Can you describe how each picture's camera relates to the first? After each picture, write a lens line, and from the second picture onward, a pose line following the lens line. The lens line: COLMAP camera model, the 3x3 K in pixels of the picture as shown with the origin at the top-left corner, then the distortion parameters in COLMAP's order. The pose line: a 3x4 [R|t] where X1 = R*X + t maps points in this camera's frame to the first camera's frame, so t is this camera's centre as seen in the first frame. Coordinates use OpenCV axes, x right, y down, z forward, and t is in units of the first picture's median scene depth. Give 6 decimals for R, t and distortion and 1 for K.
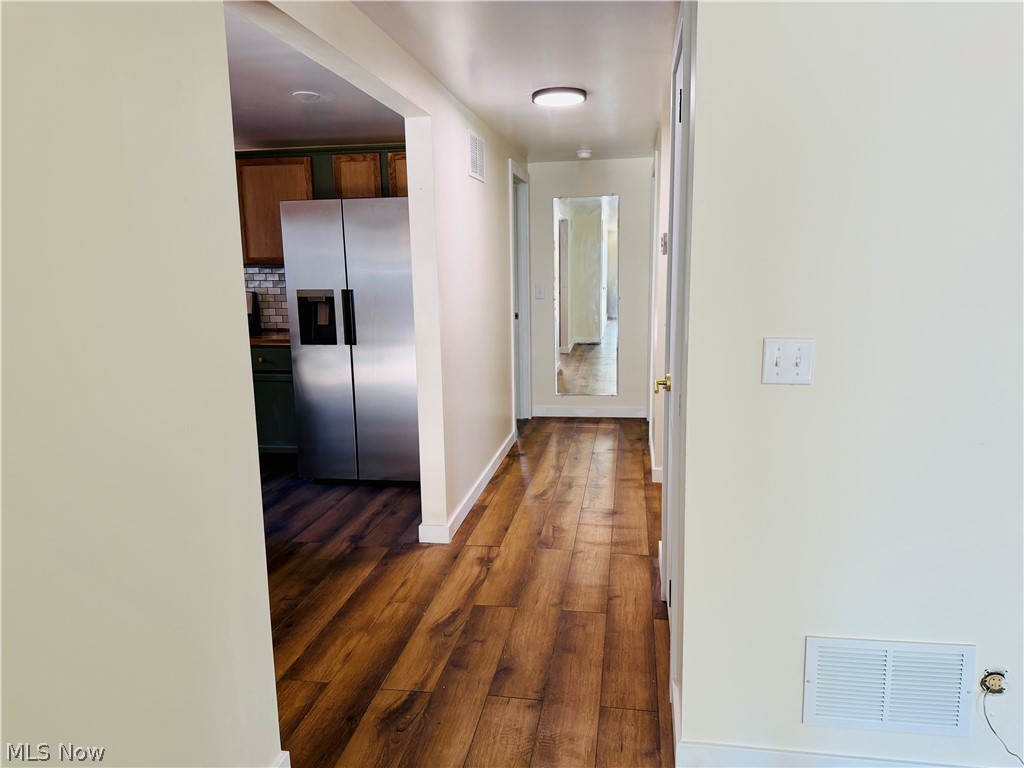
lens RADIAL K [[724.7, 0, 517.1], [0, 724.7, 384.1], [0, 0, 1]] dist [0.042801, -0.044509]
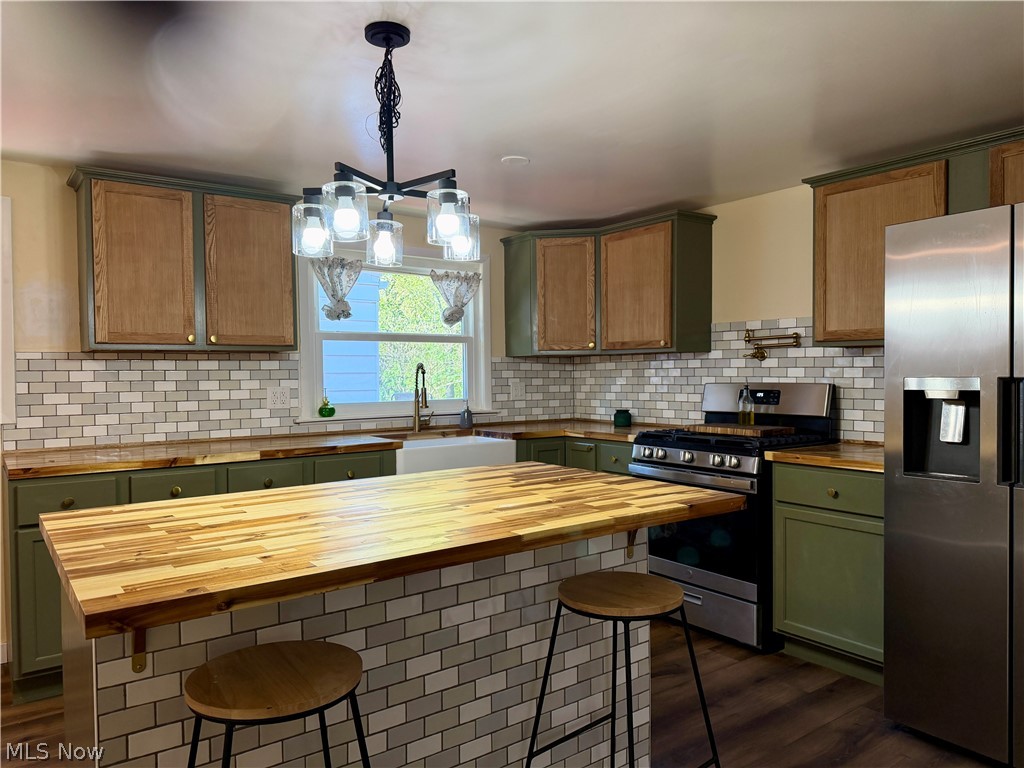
lens RADIAL K [[724.7, 0, 515.1], [0, 724.7, 383.8], [0, 0, 1]] dist [0.042801, -0.044509]
pose [[0.713210, 0.021890, -0.700609, -0.108612], [-0.123841, 0.987724, -0.095208, -0.029329], [0.689924, 0.154668, 0.707165, 0.353833]]
